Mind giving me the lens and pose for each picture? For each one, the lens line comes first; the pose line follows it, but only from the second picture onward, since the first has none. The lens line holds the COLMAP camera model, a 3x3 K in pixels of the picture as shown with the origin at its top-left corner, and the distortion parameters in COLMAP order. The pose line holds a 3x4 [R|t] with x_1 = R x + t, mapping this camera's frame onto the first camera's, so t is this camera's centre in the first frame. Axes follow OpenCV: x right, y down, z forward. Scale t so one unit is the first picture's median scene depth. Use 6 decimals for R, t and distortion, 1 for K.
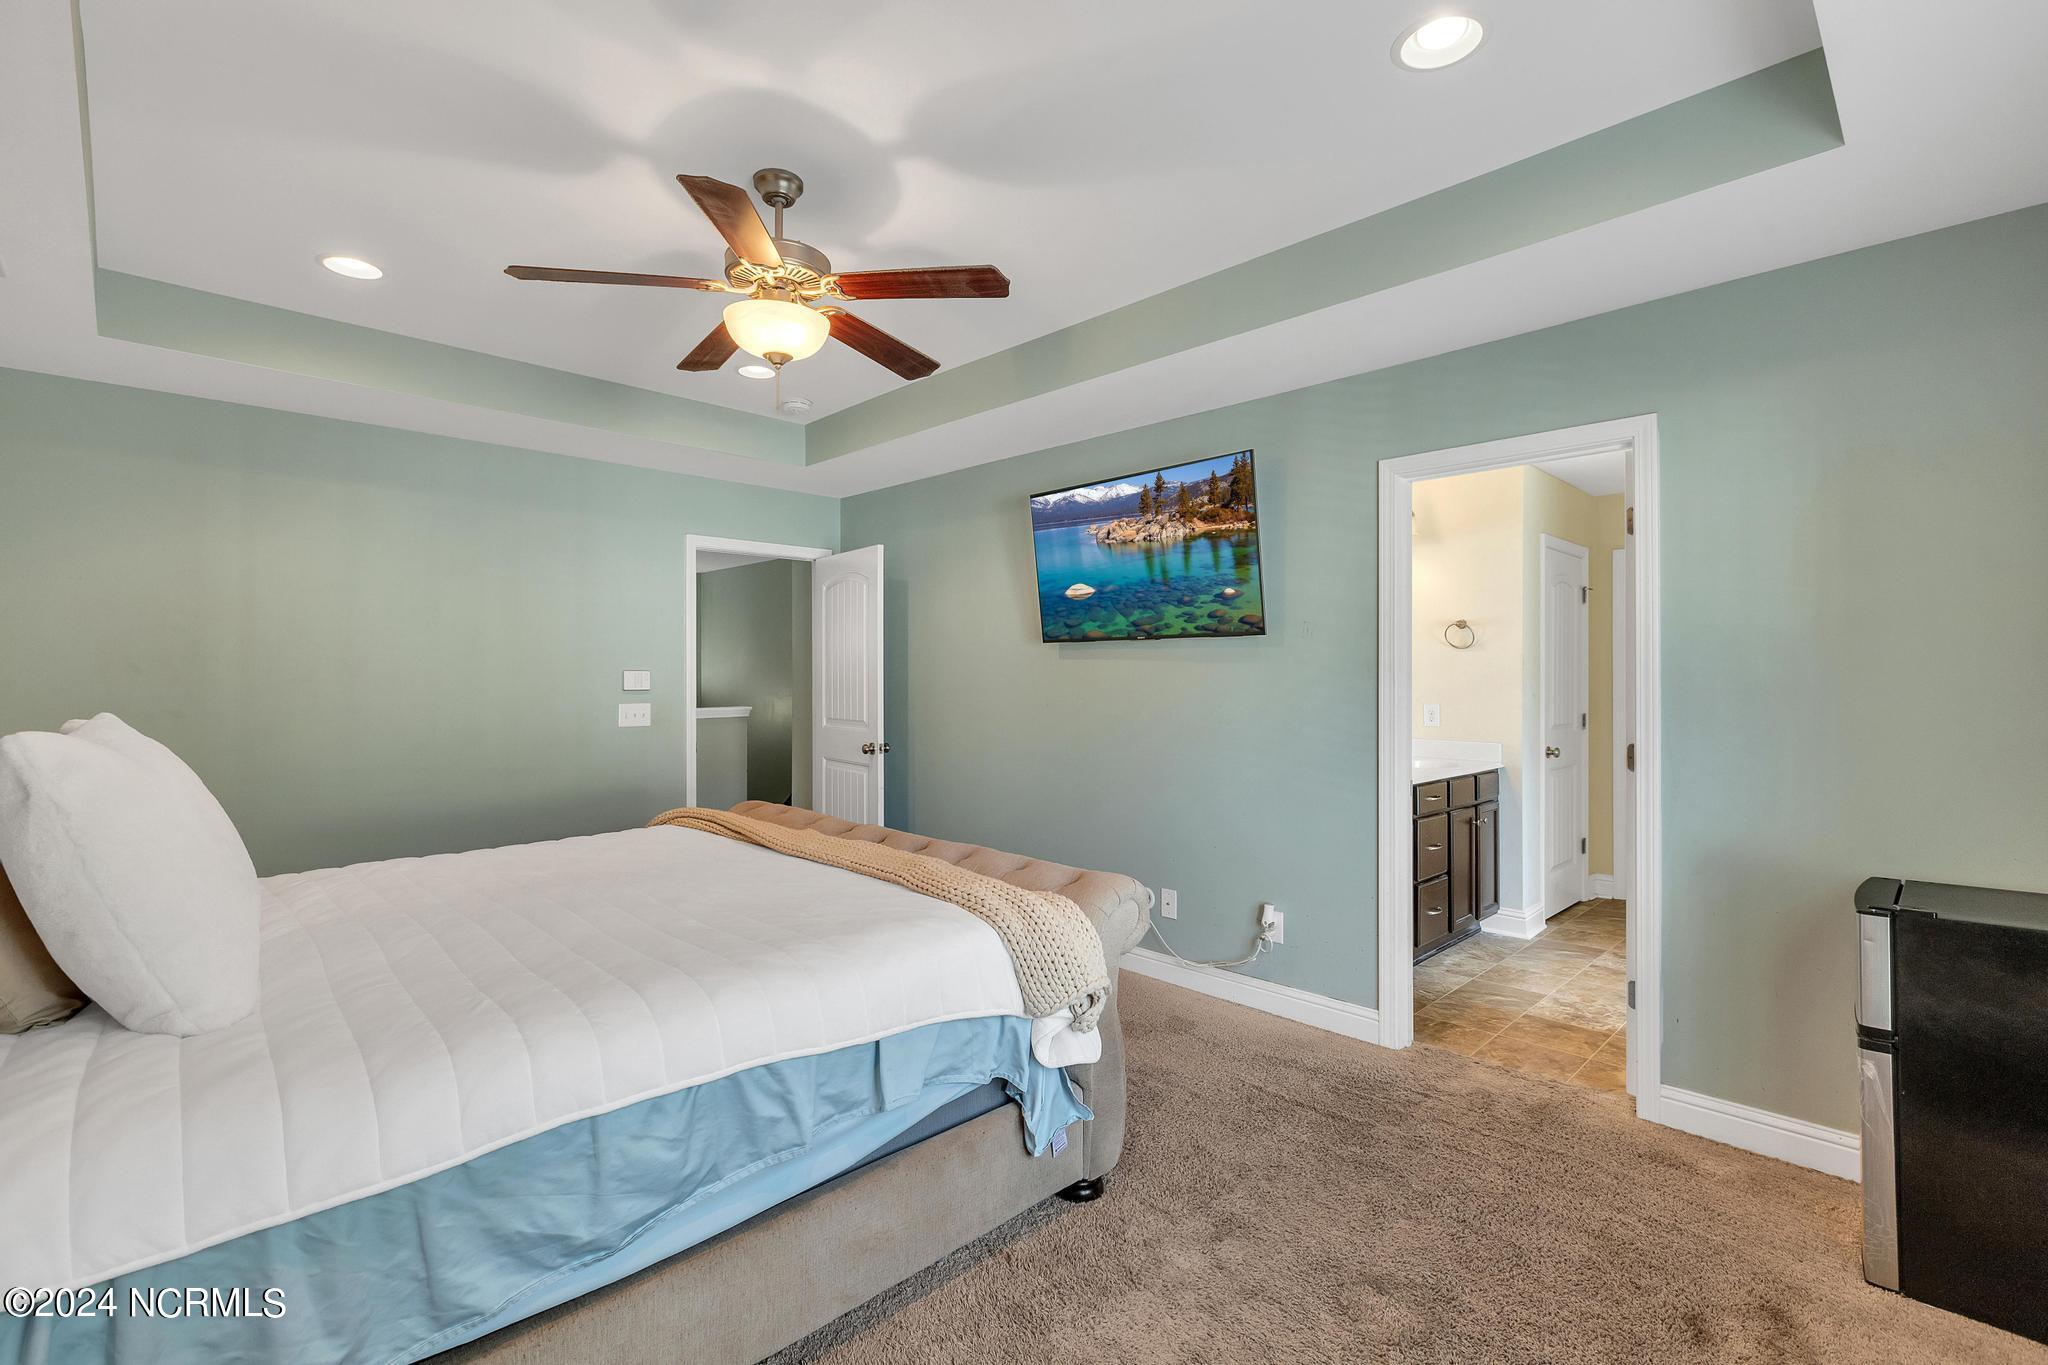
lens RADIAL K [[922.7, 0, 1030.5], [0, 922.7, 672.6], [0, 0, 1]] dist [0.001484, 0.000068]
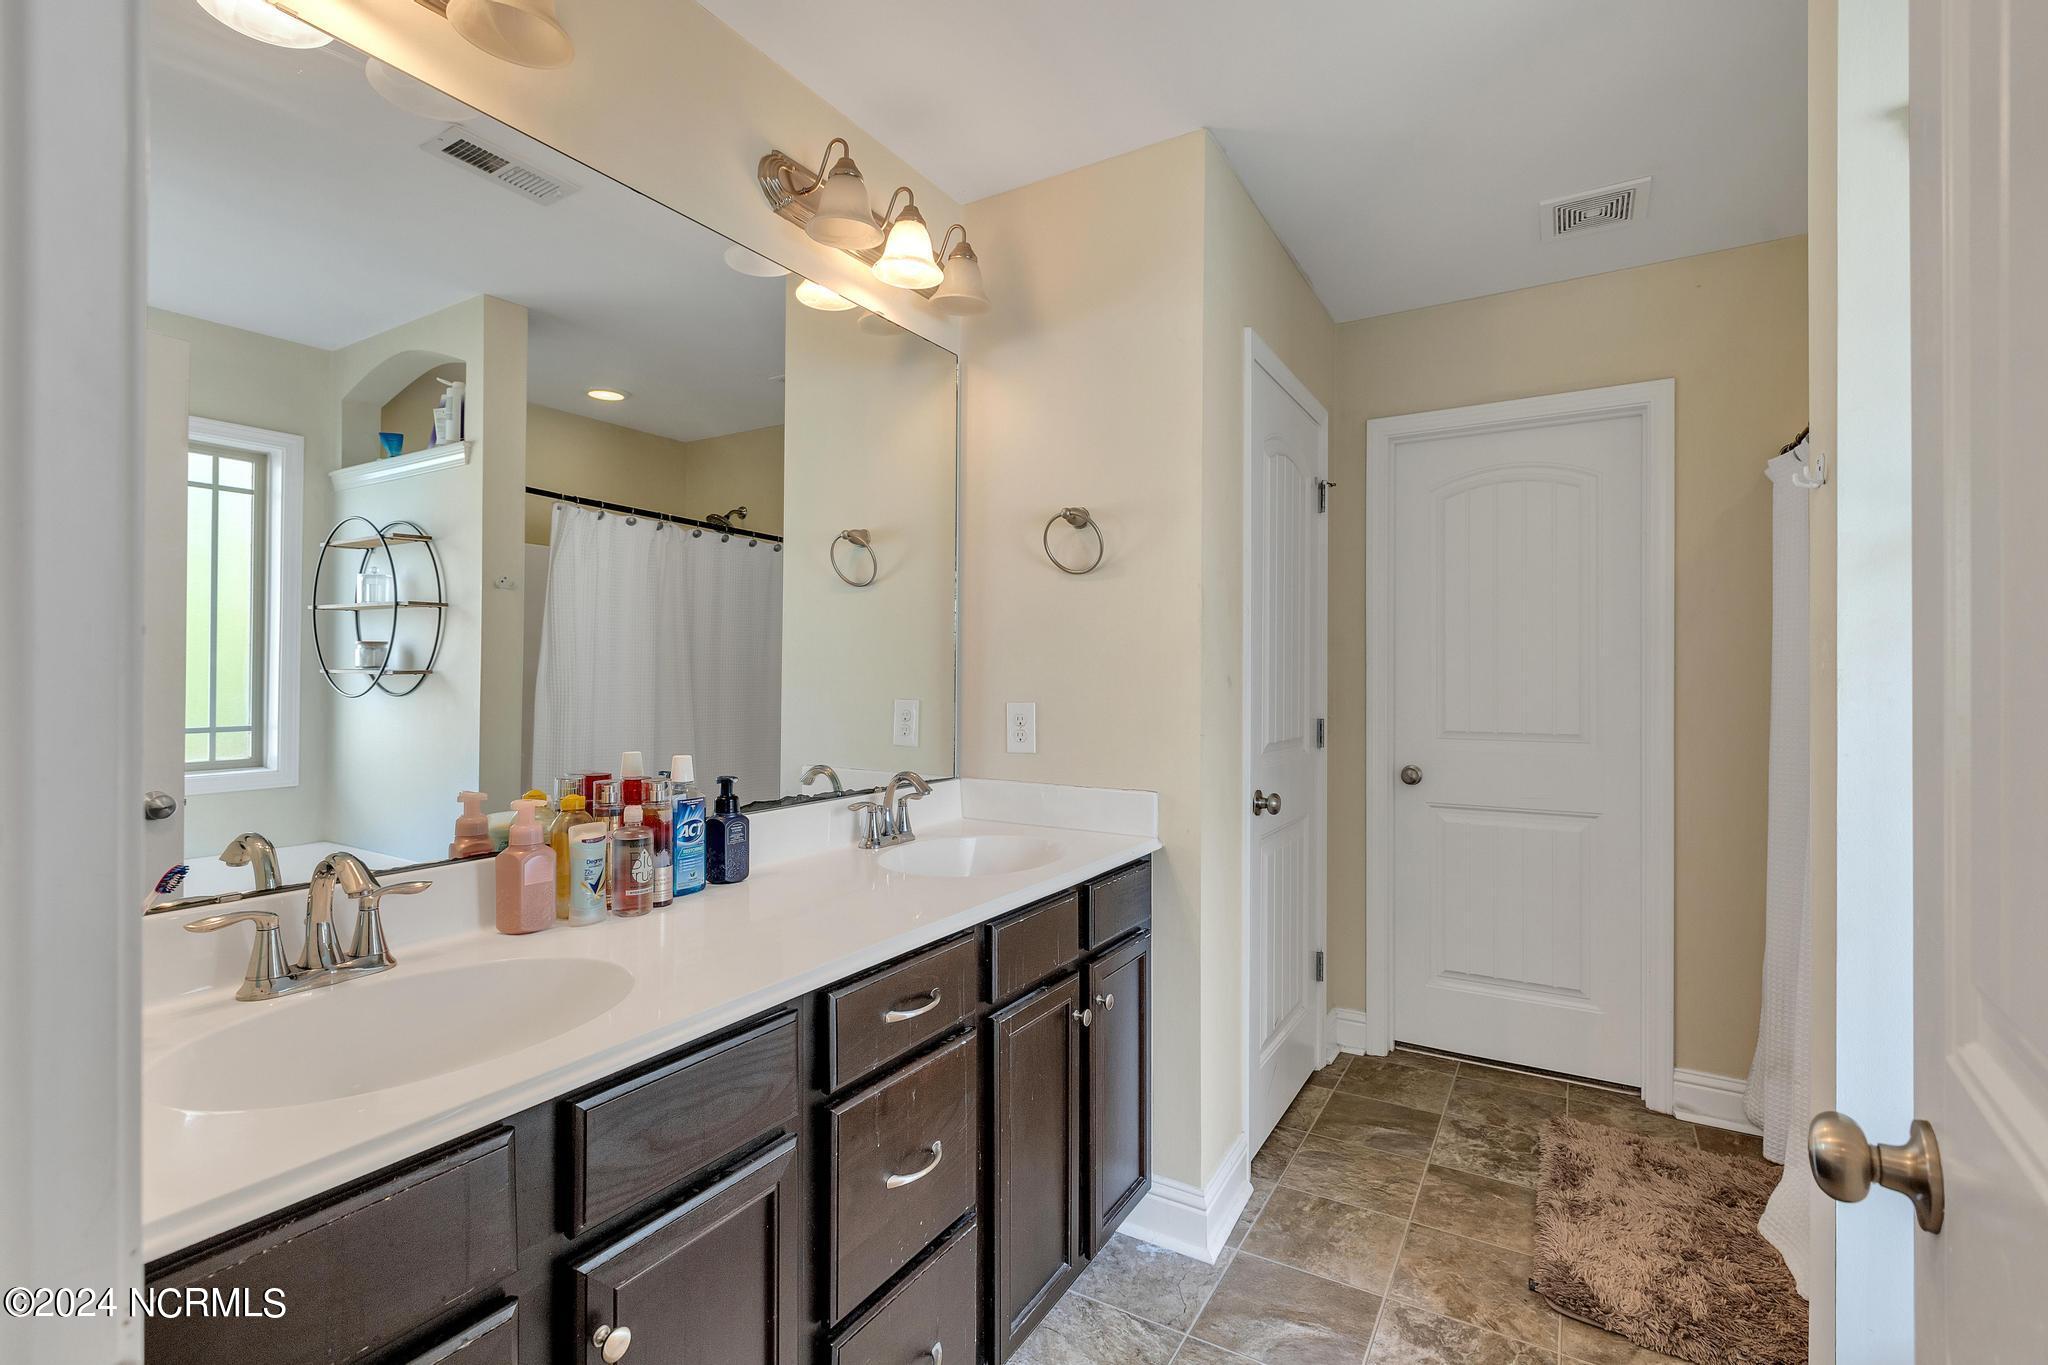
lens RADIAL K [[922.7, 0, 1030.5], [0, 922.7, 672.6], [0, 0, 1]] dist [0.001484, 0.000068]
pose [[0.966572, 0.004251, 0.256361, 0.334574], [-0.003206, 0.999985, -0.004495, 0.022554], [-0.256377, 0.003523, 0.966571, 0.586349]]
